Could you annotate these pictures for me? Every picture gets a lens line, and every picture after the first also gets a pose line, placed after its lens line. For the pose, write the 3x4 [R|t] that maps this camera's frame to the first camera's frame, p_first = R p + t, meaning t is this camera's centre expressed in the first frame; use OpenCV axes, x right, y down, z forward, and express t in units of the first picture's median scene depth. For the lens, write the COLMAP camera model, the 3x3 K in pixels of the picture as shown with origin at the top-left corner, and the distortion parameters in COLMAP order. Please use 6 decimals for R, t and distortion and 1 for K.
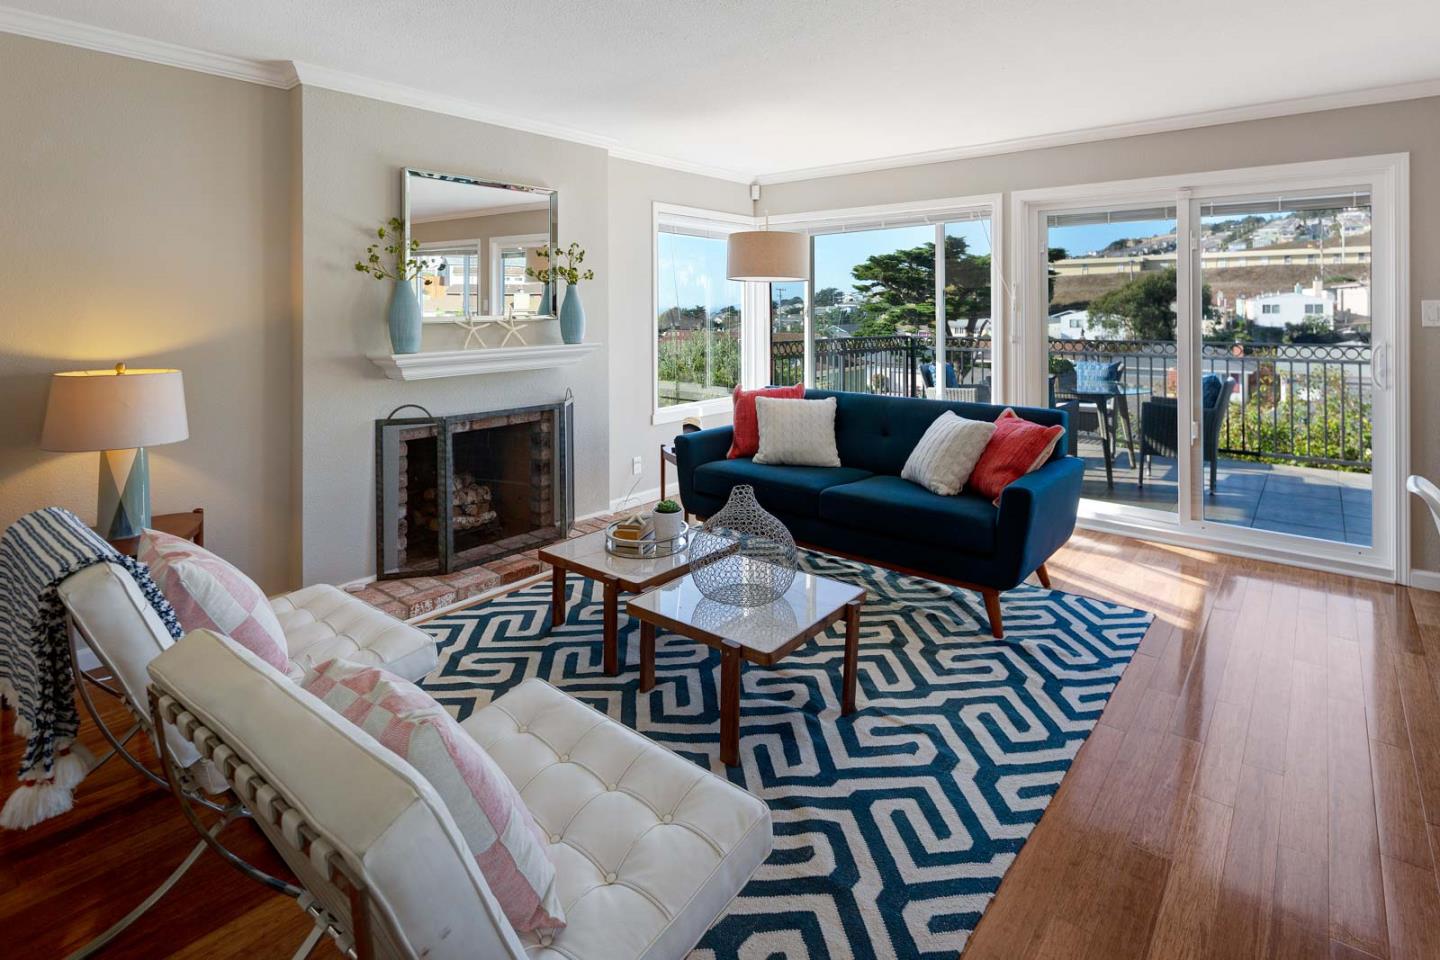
lens RADIAL K [[721.1, 0, 736.6], [0, 721.1, 305.1], [0, 0, 1]] dist [0.000785, 0.000009]
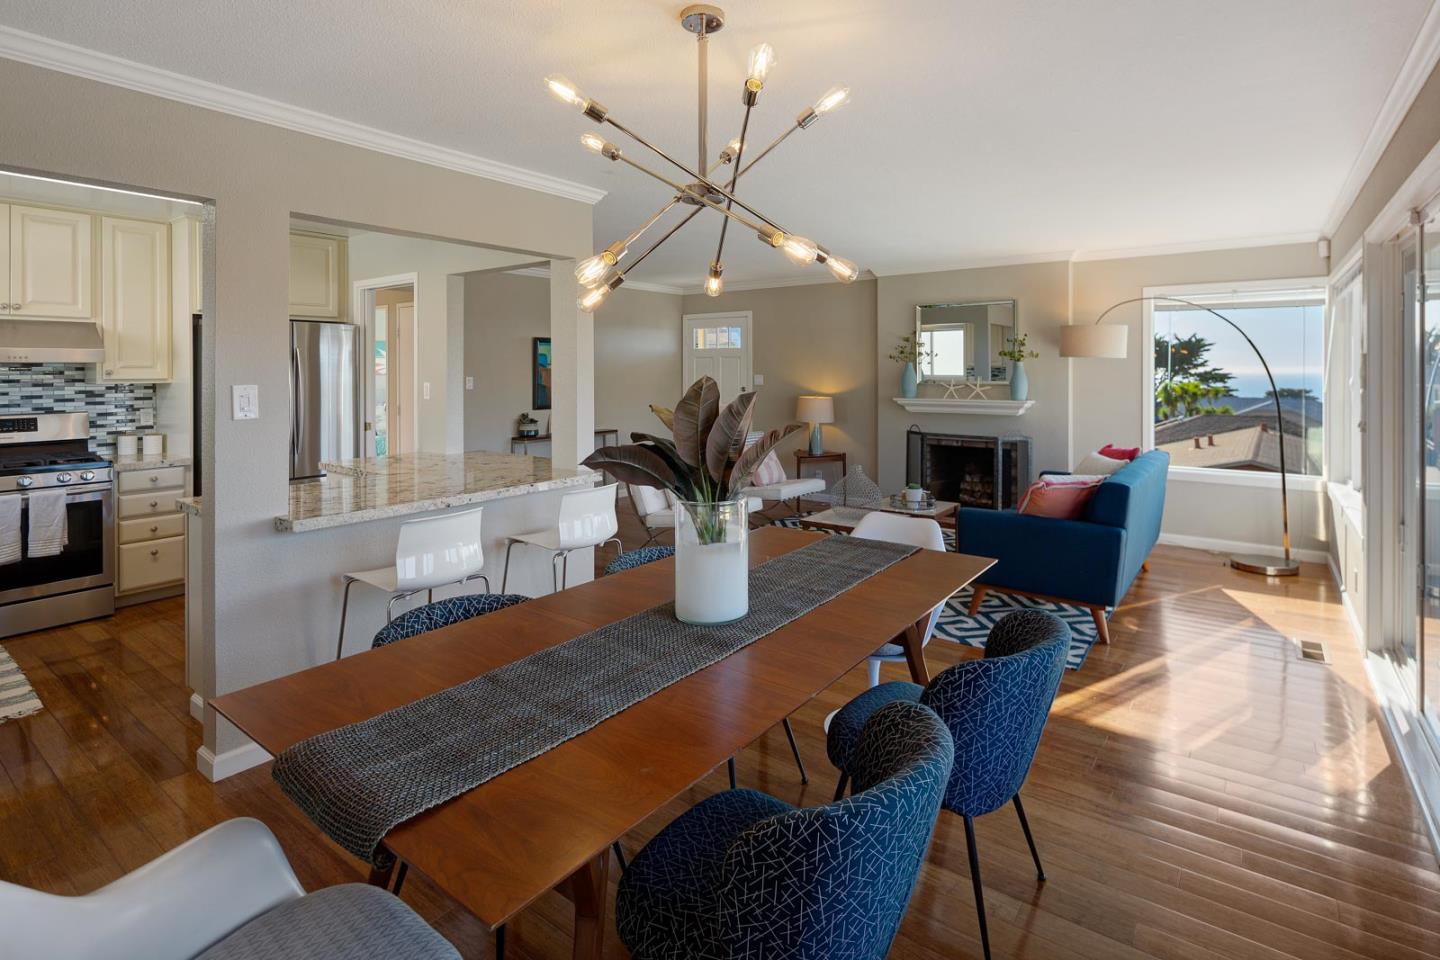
lens RADIAL K [[711.1, 0, 737.8], [0, 711.1, 372.6], [0, 0, 1]] dist [-0.003107, -0.002014]
pose [[0.052192, 0.006244, -0.998618, 1.127985], [0.003773, 0.999972, 0.006450, -0.015052], [0.998630, -0.004104, 0.052167, 0.313340]]
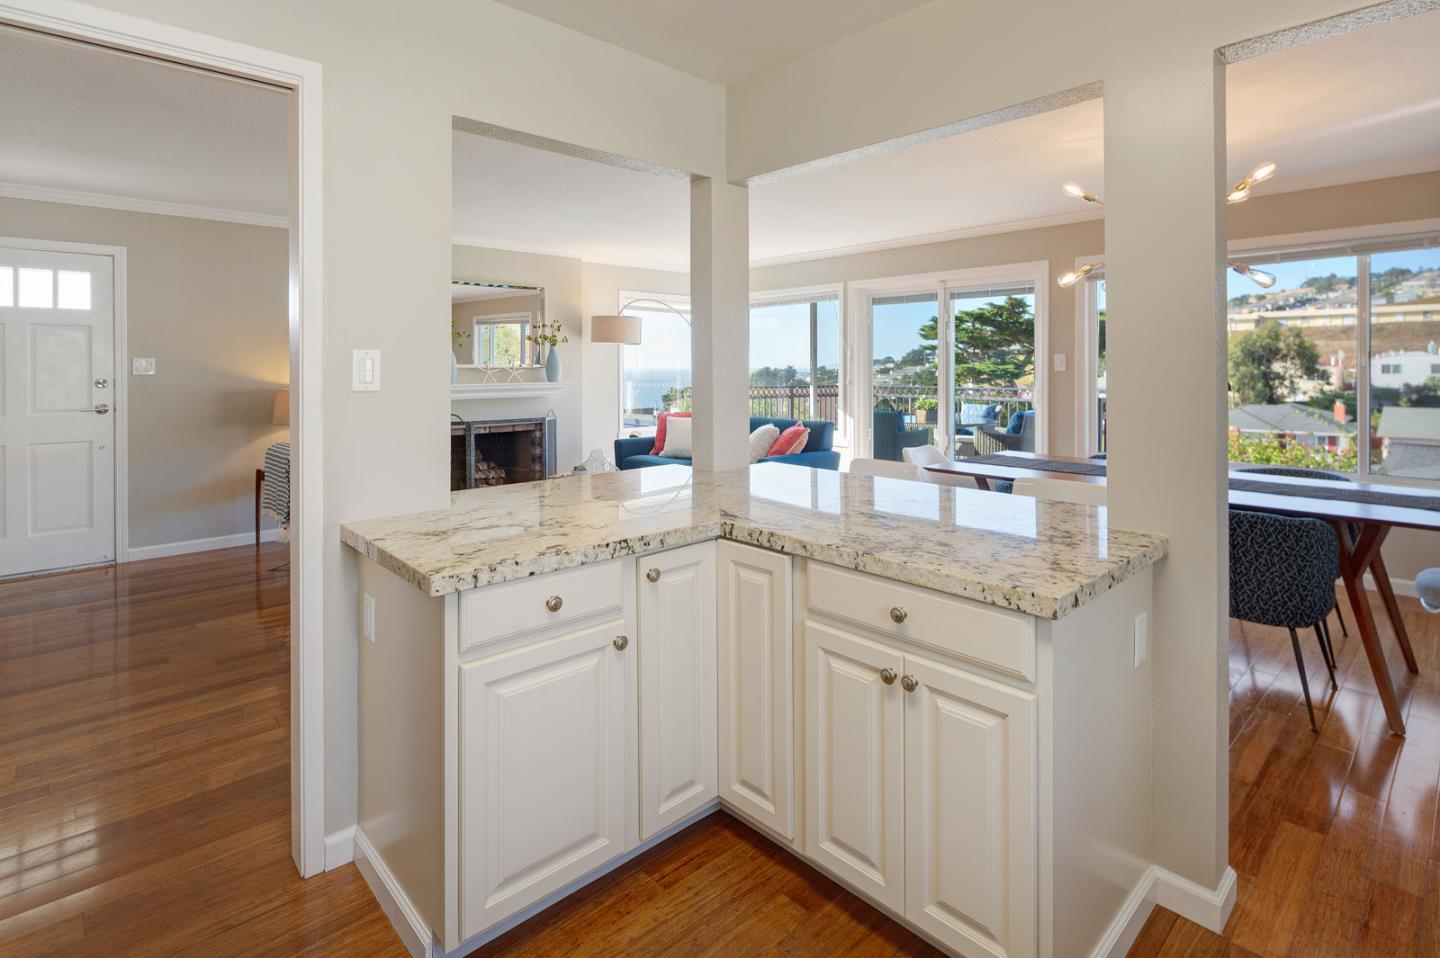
lens RADIAL K [[711.1, 0, 737.8], [0, 711.1, 371.6], [0, 0, 1]] dist [-0.003107, -0.002014]
pose [[0.992193, 0.001713, -0.124697, 0.352126], [-0.000529, 0.999954, 0.009530, 0.012950], [0.124708, -0.009390, 0.992149, -0.488021]]
